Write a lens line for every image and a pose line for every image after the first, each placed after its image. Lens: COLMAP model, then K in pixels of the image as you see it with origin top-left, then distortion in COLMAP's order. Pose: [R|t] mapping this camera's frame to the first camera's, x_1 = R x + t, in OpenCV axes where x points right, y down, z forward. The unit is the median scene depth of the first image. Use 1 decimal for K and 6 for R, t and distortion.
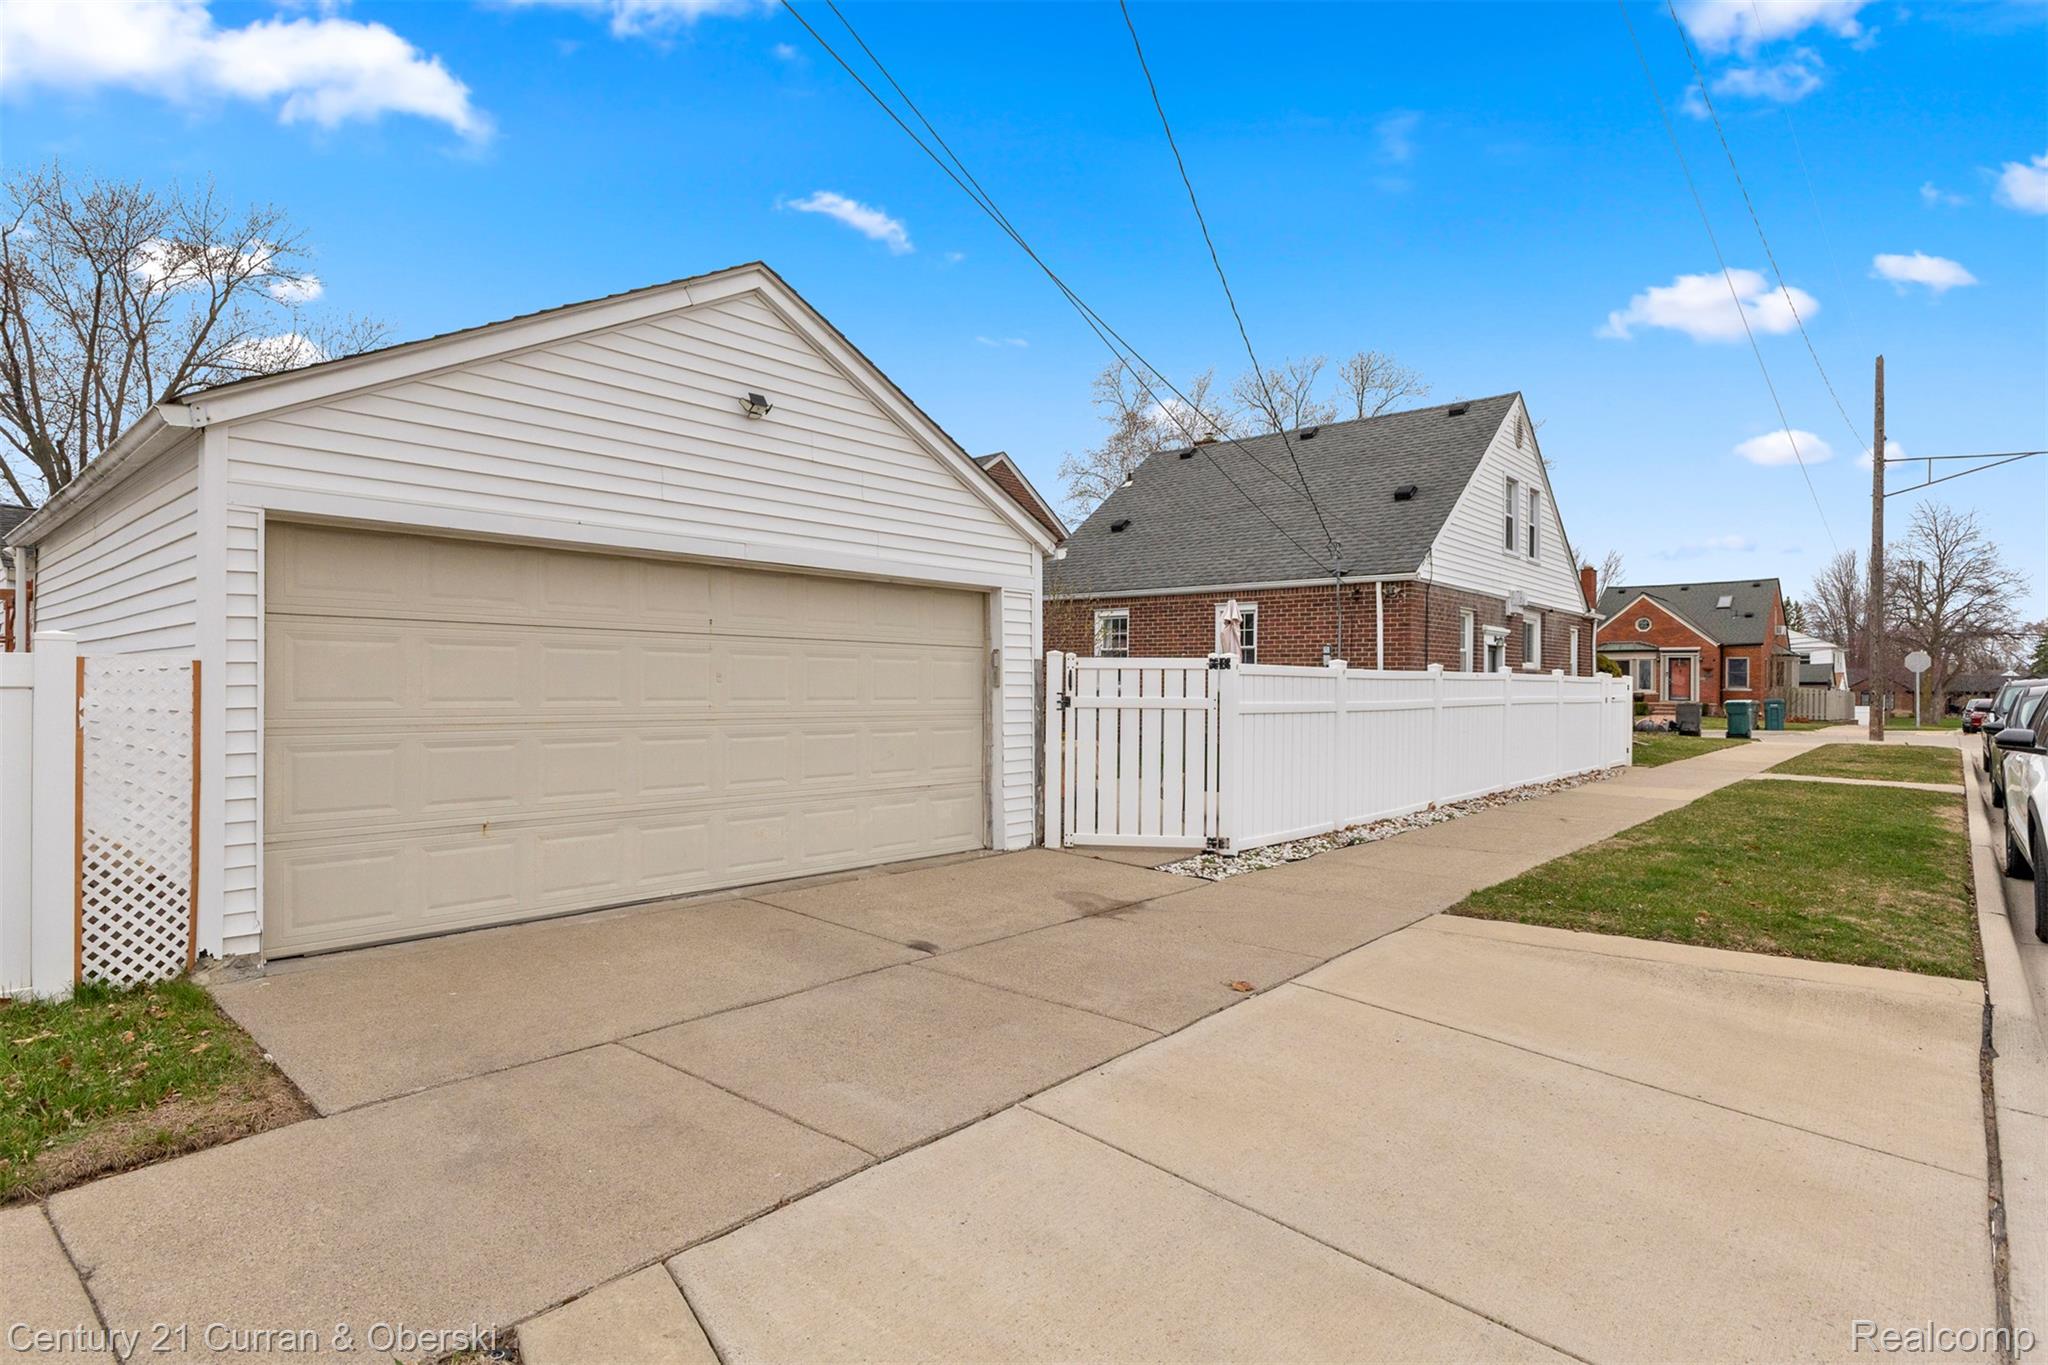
lens RADIAL K [[1072.0, 0, 1028.2], [0, 1072.0, 686.5], [0, 0, 1]] dist [-0.011358, -0.000118]
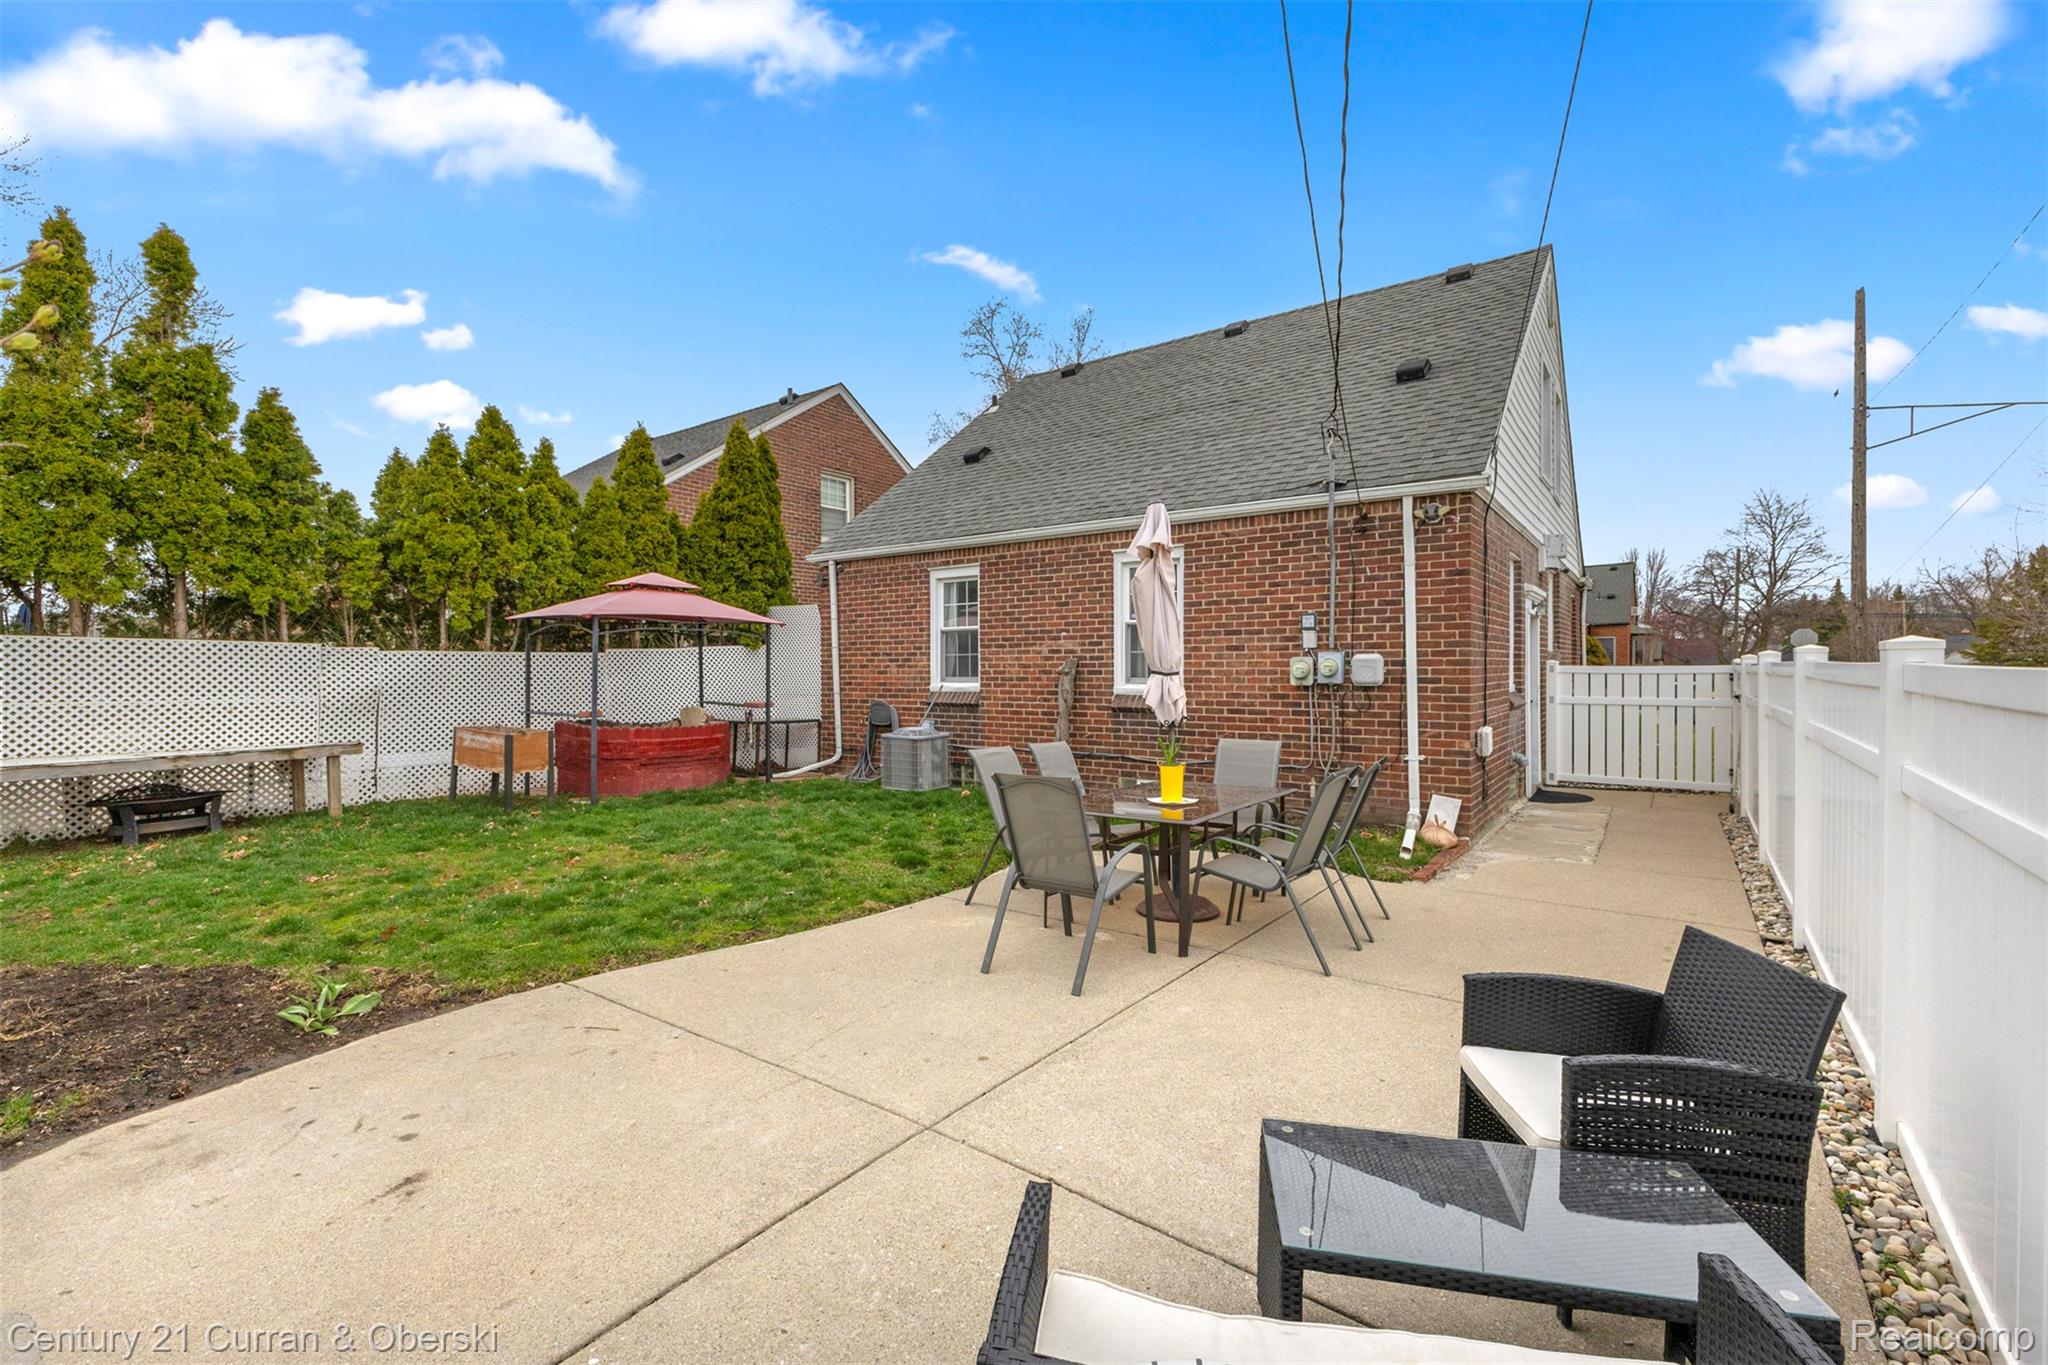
lens RADIAL K [[876.0, 0, 1024.0], [0, 876.0, 682.5], [0, 0, 1]] dist [-0.000137, 0.000004]
pose [[0.996720, -0.014837, 0.079551, 0.179802], [0.013641, 0.999786, 0.015566, -0.022395], [-0.079765, -0.014429, 0.996709, 1.093633]]
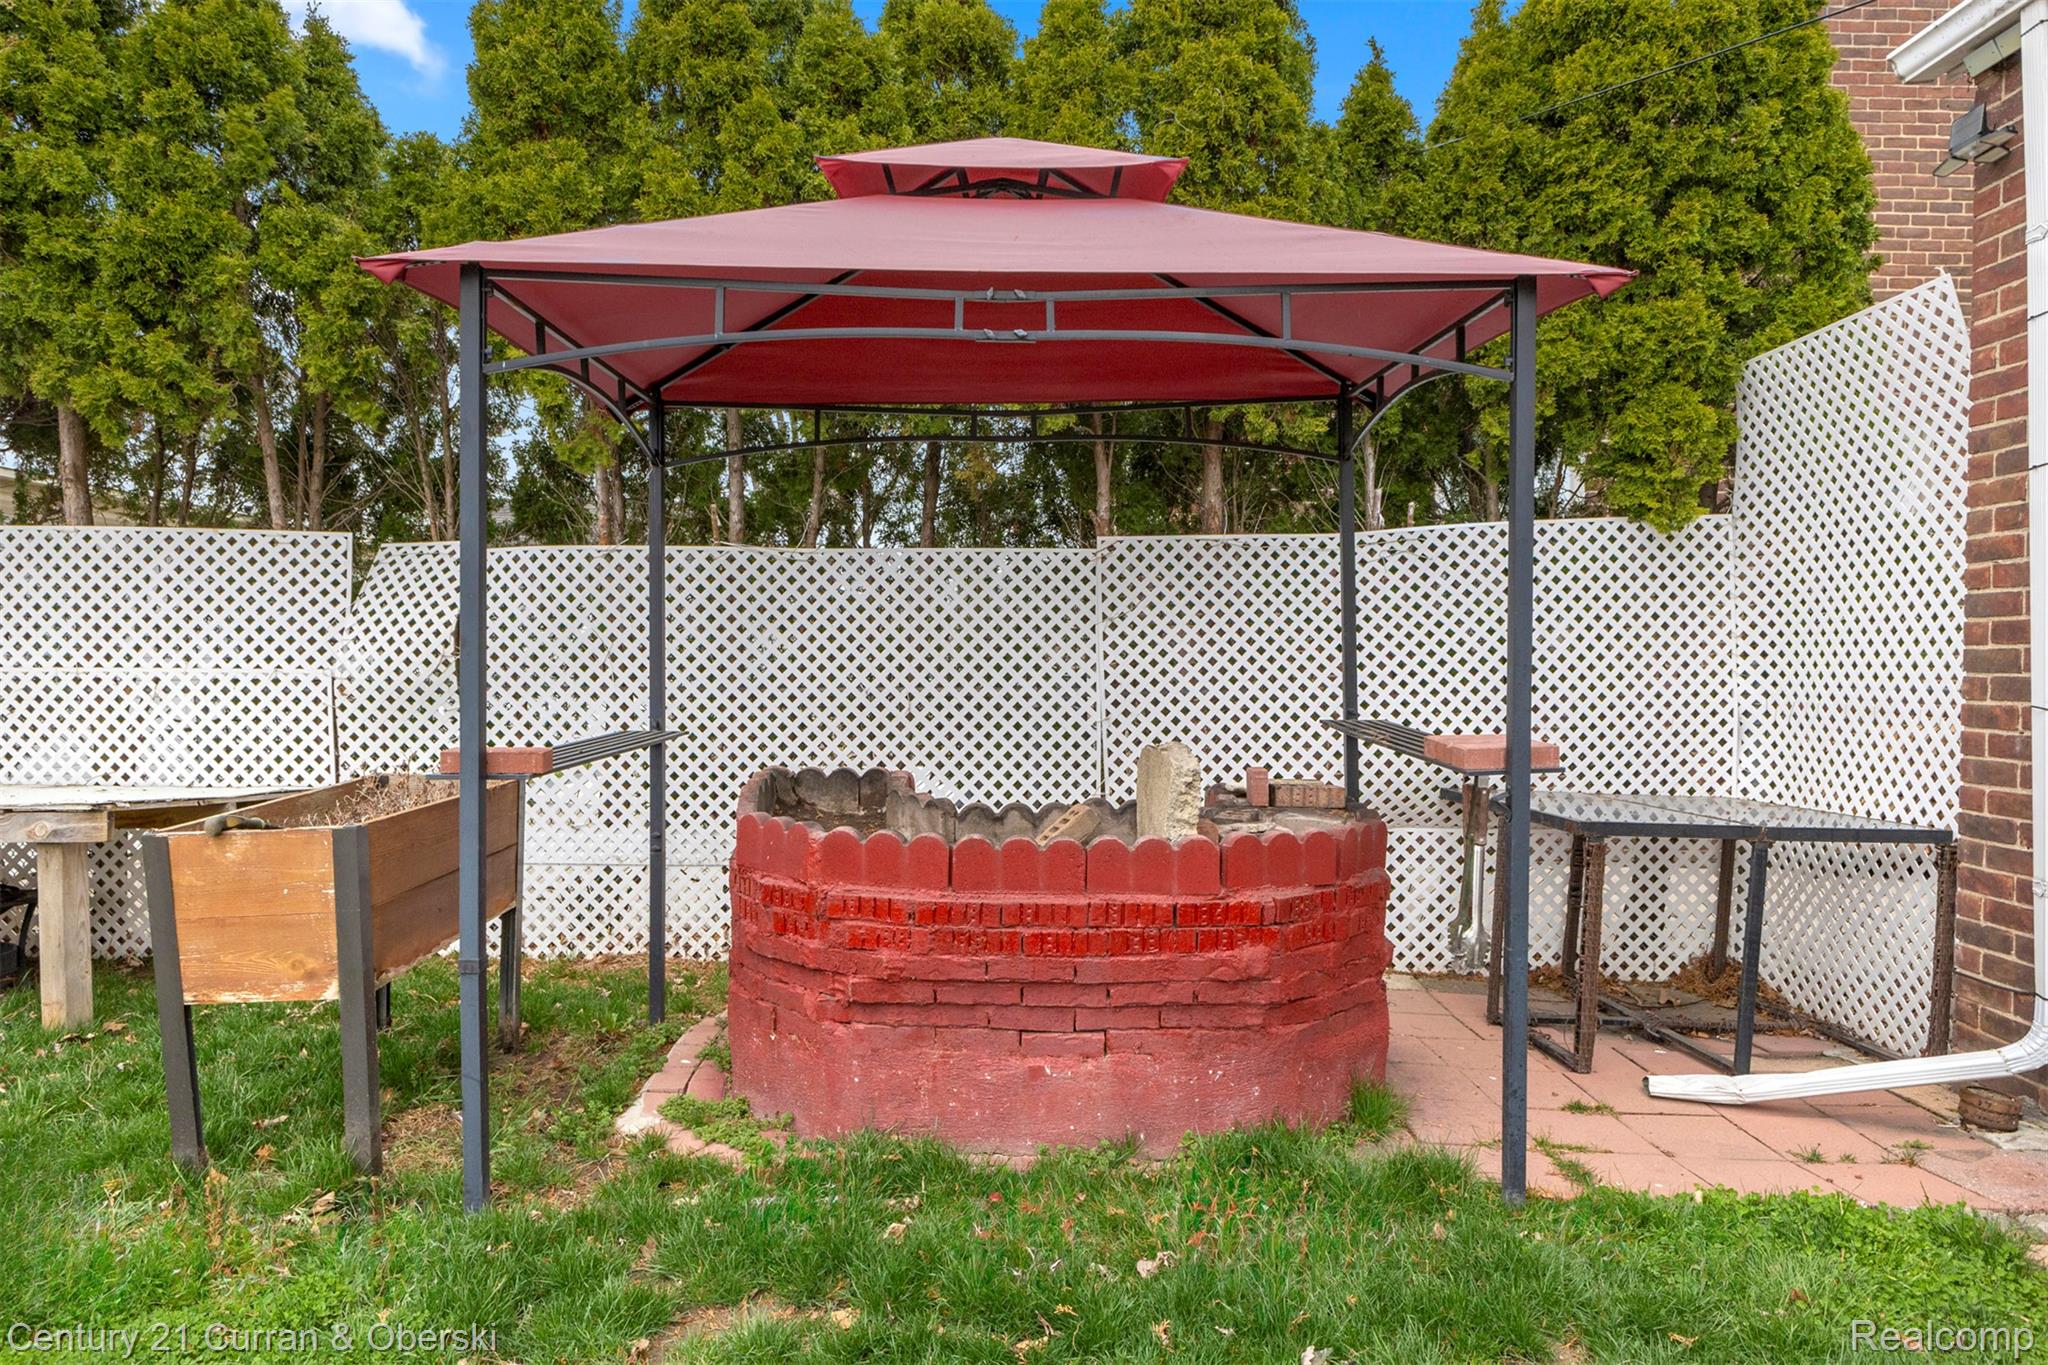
lens RADIAL K [[1243.0, 0, 1021.3], [0, 1243.0, 722.3], [0, 0, 1]] dist [0.001411, 0.001207]
pose [[0.659584, 0.034169, -0.750854, 0.066373], [-0.000006, 0.998966, 0.045454, 0.000272], [0.751631, -0.029976, 0.658902, 2.079910]]
